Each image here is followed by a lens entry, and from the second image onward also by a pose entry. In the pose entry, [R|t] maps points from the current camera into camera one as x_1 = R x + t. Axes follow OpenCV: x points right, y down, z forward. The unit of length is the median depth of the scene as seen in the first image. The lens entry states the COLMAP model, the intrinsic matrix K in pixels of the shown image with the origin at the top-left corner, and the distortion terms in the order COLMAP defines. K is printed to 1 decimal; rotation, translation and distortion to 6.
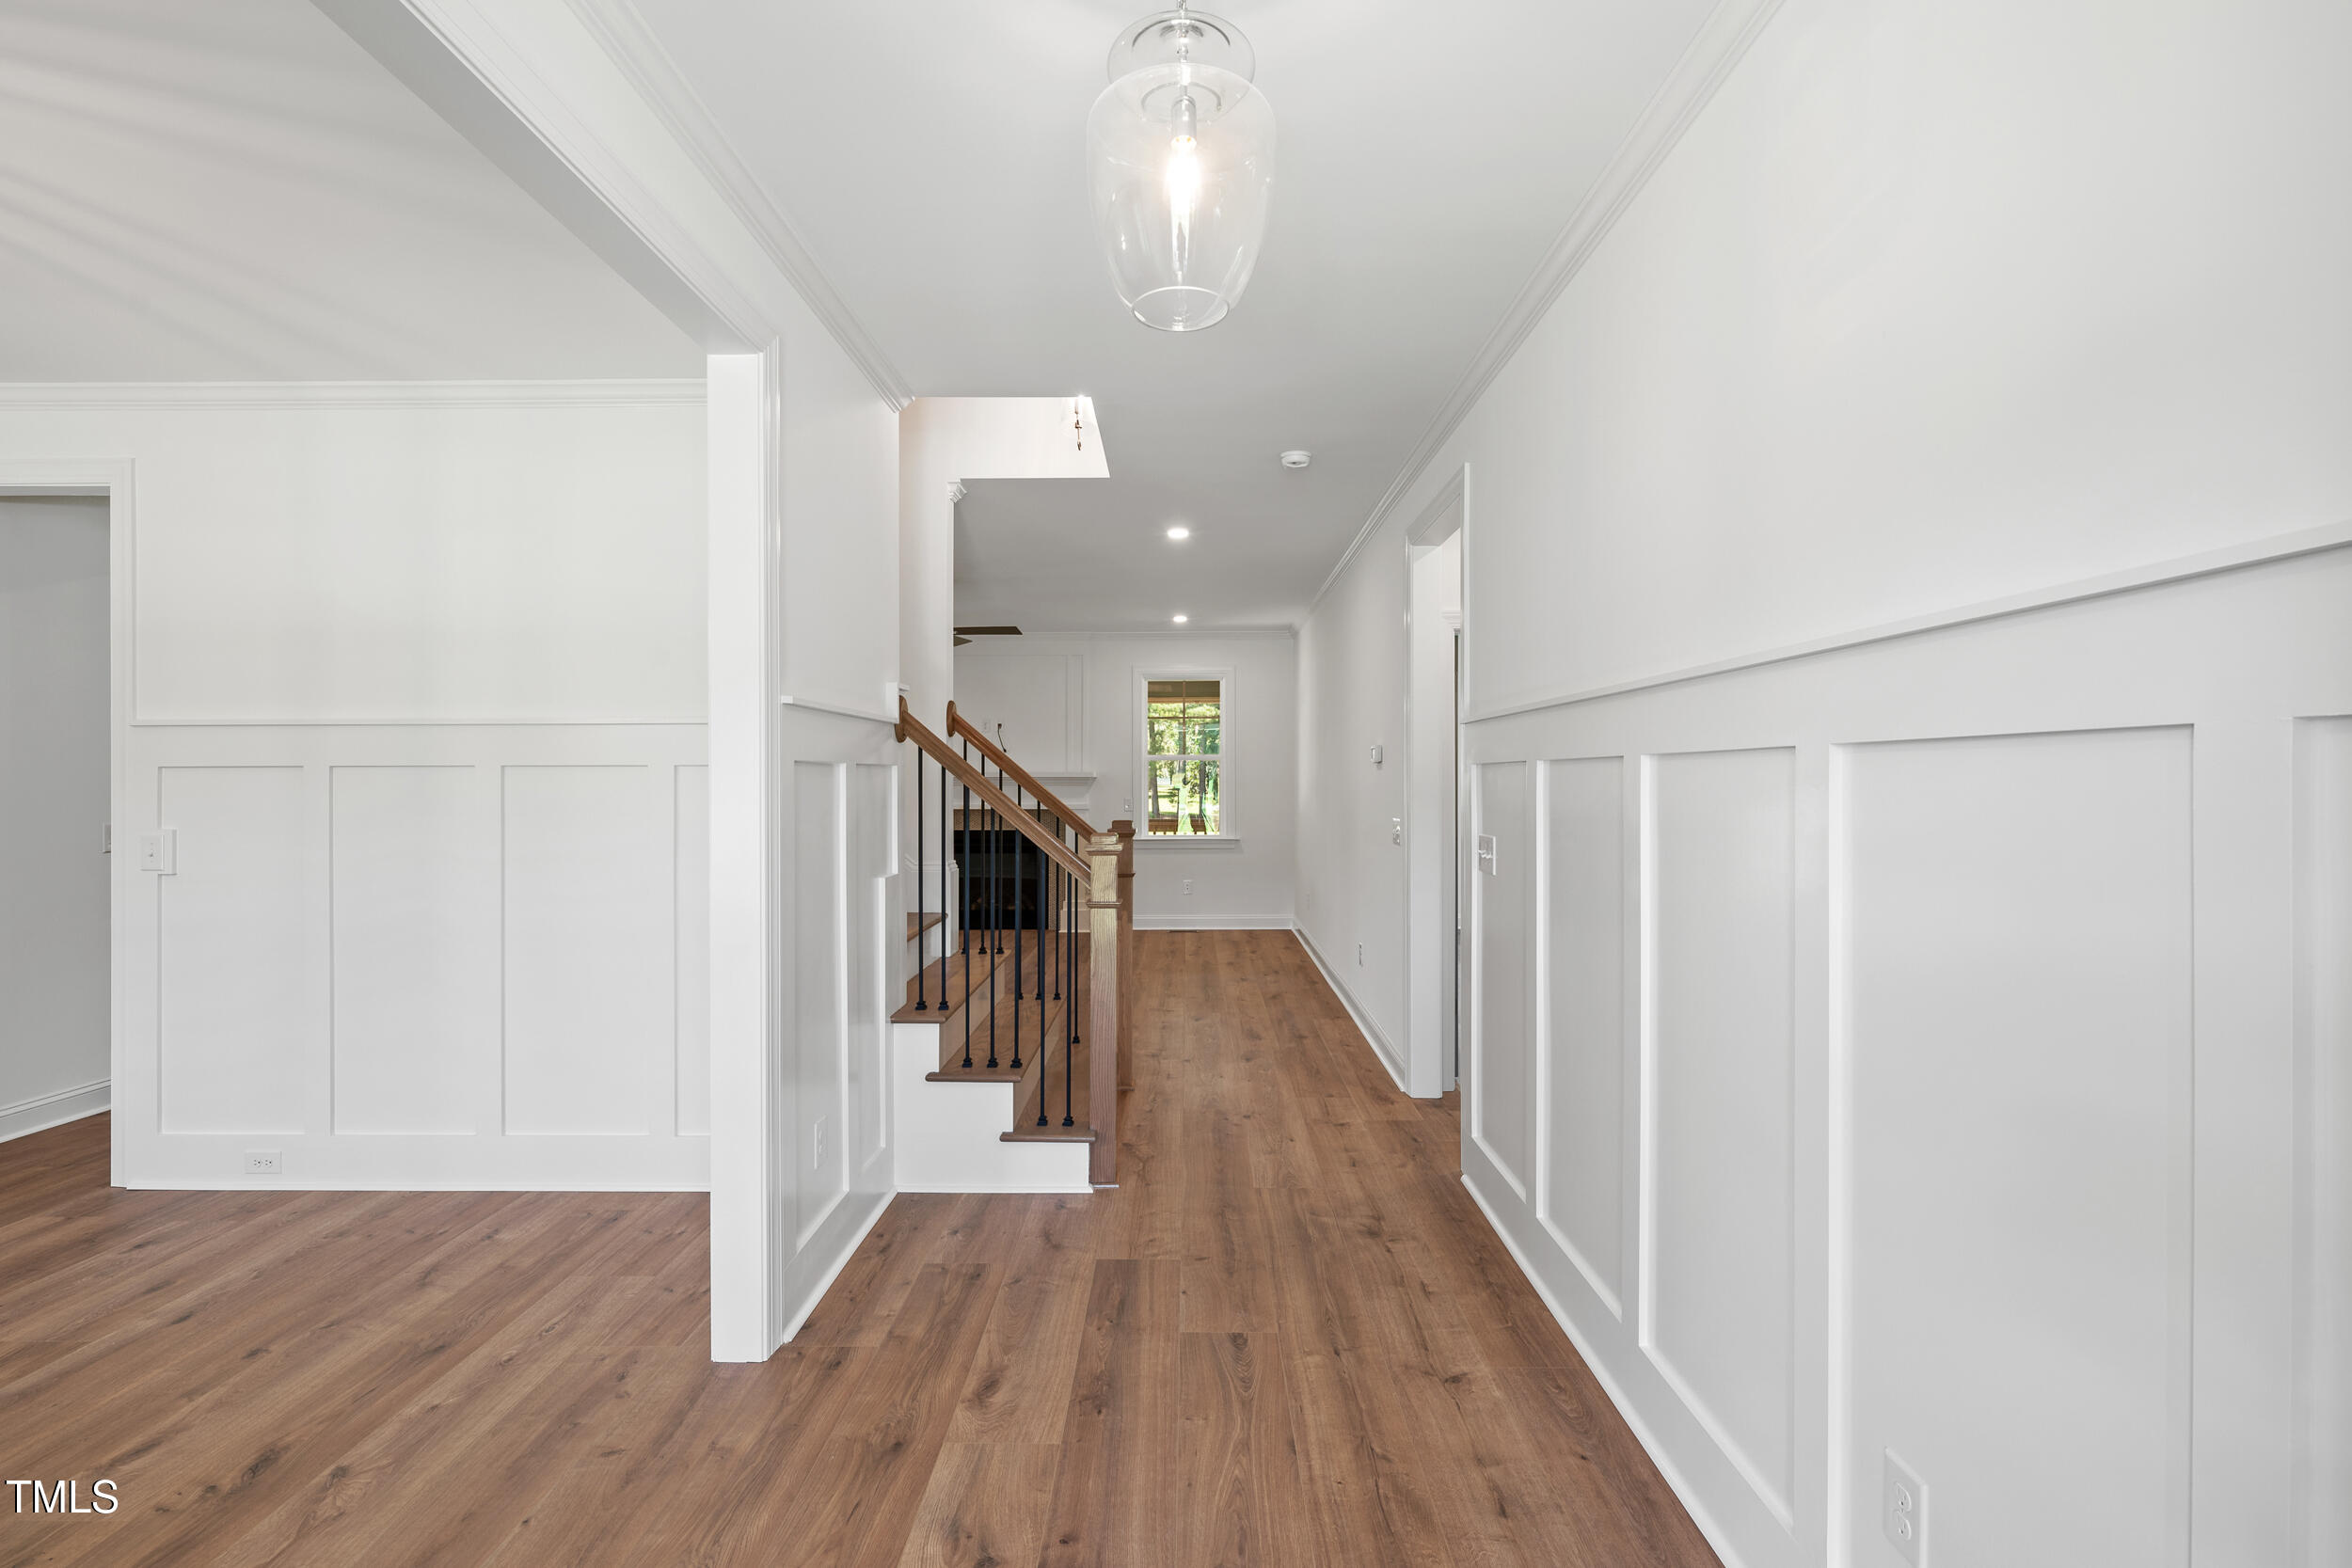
lens RADIAL K [[1038.5, 0, 1181.9], [0, 1038.5, 781.3], [0, 0, 1]] dist [0.003827, 0.000244]
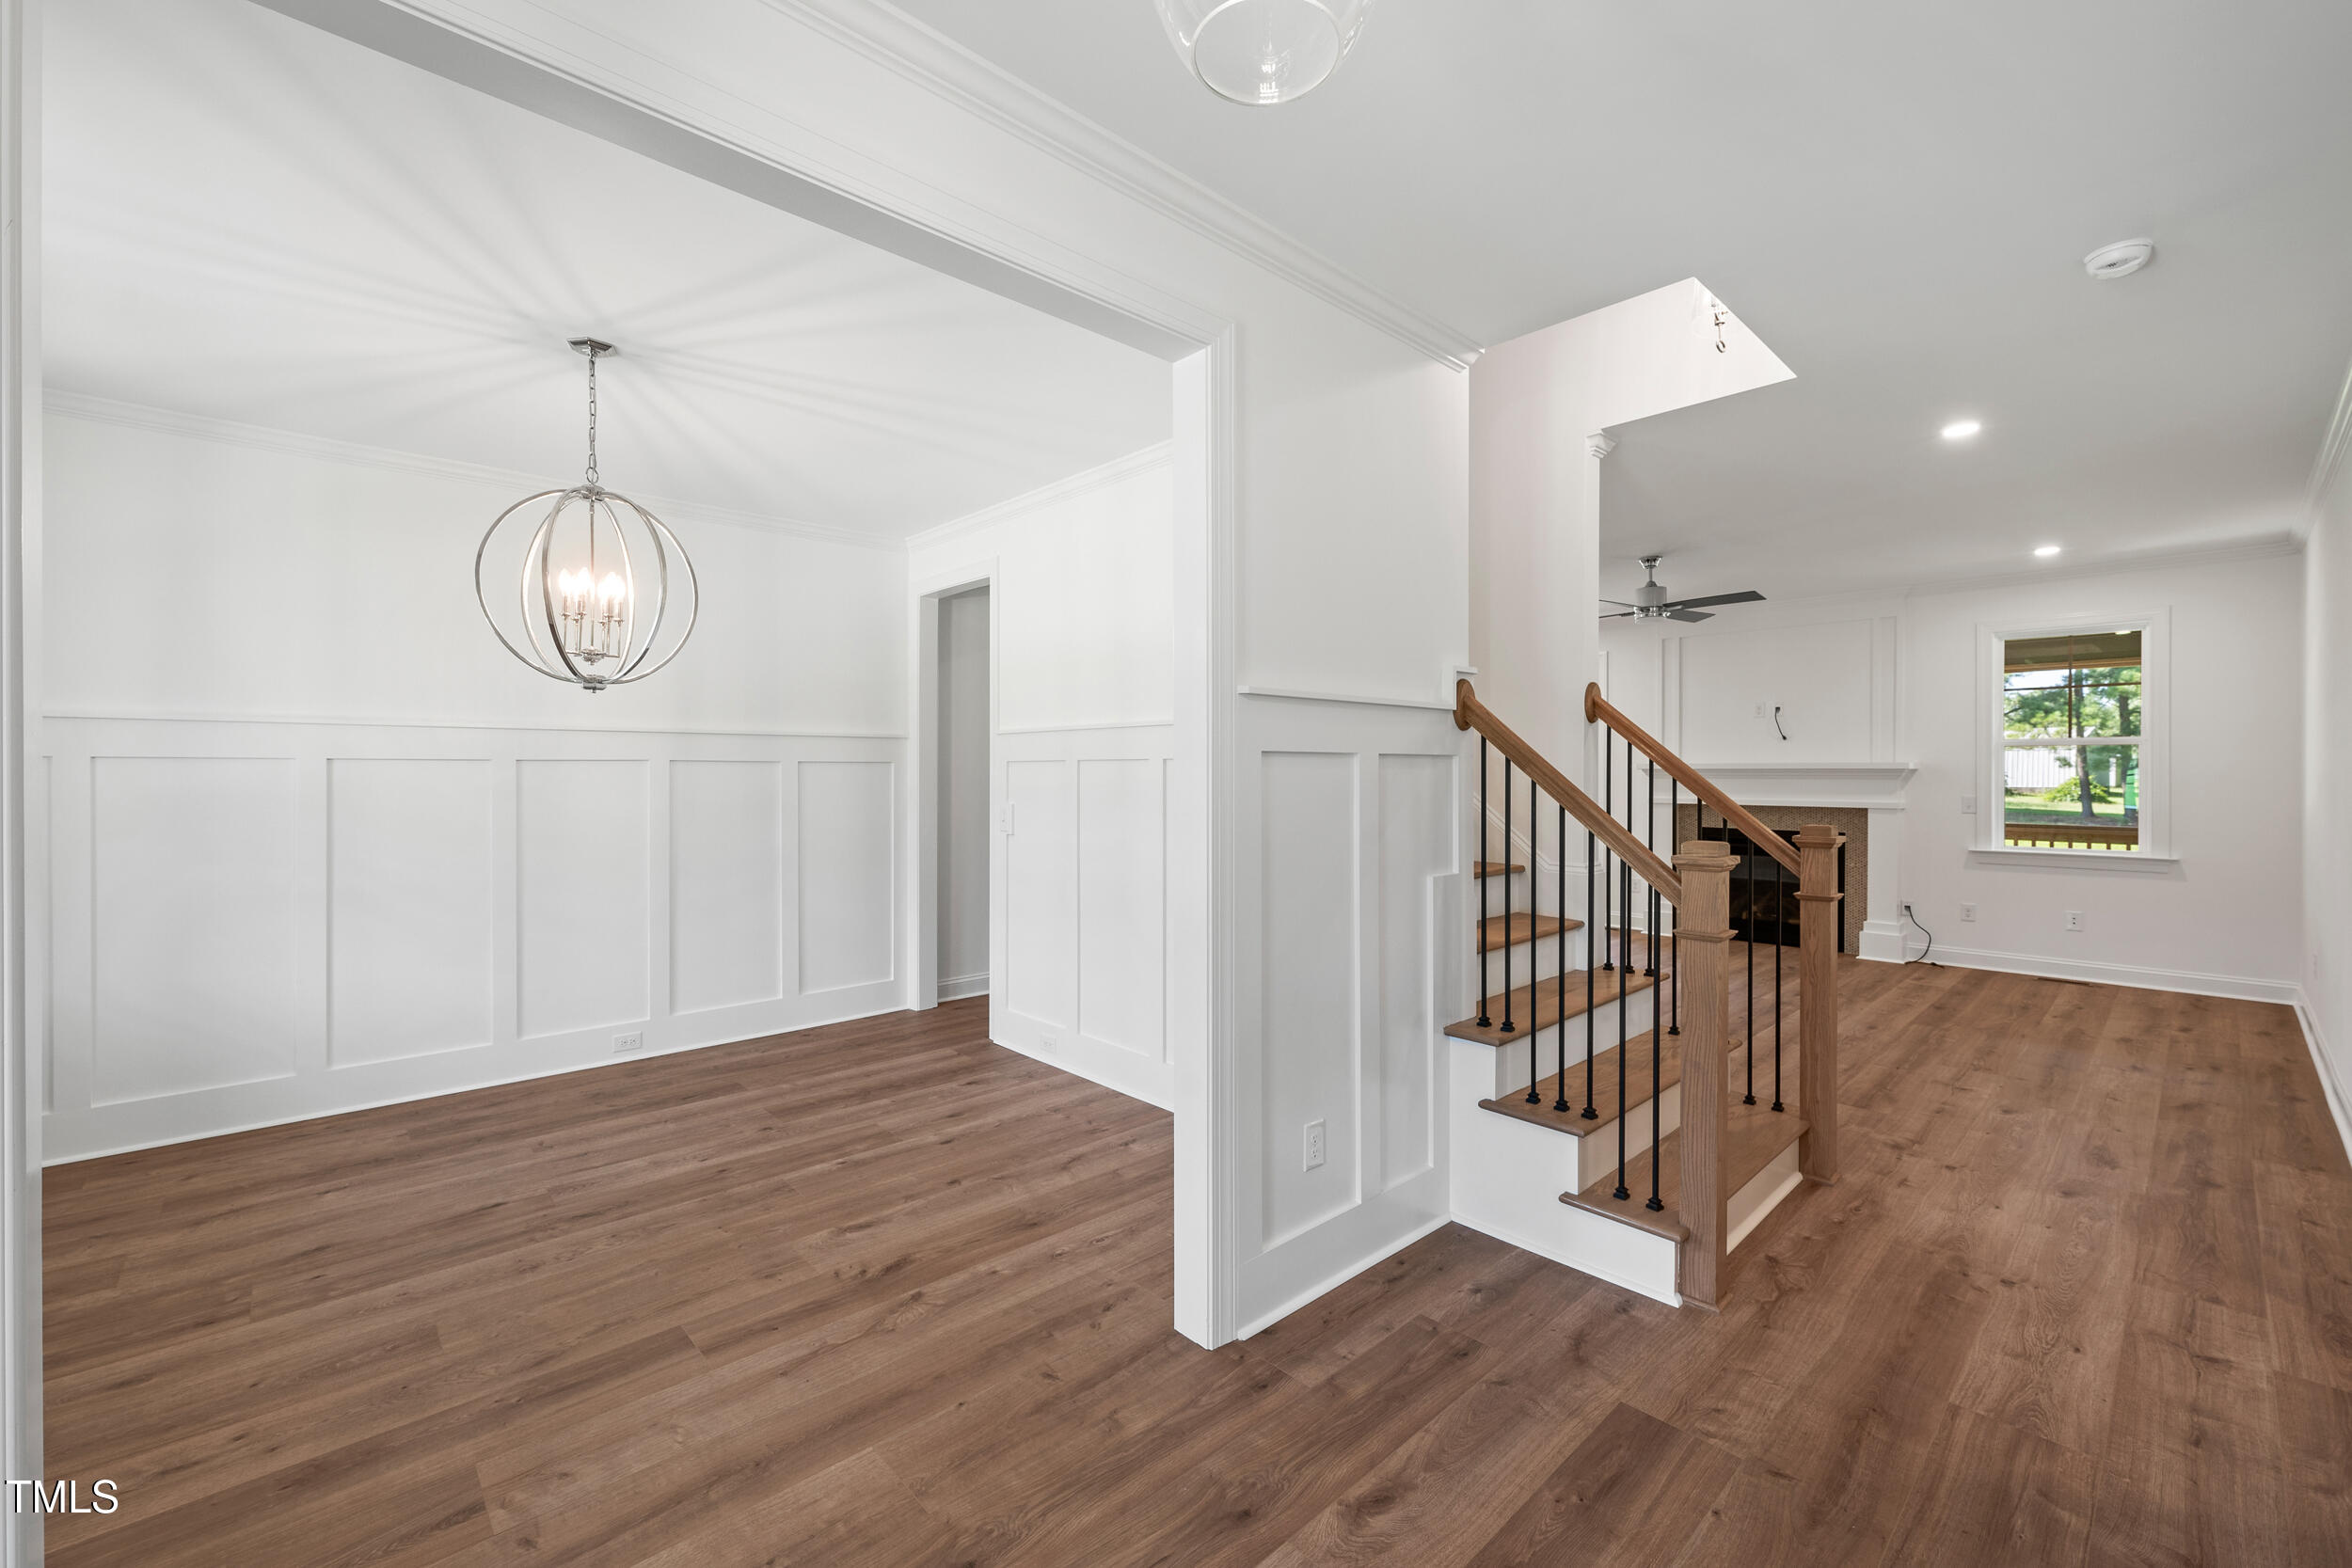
lens RADIAL K [[959.5, 0, 1180.3], [0, 959.5, 776.3], [0, 0, 1]] dist [0.002358, -0.000353]
pose [[0.686252, 0.005346, -0.727345, 0.184971], [-0.003104, 0.999985, 0.004421, -0.000449], [0.727358, -0.000776, 0.686258, 0.252977]]
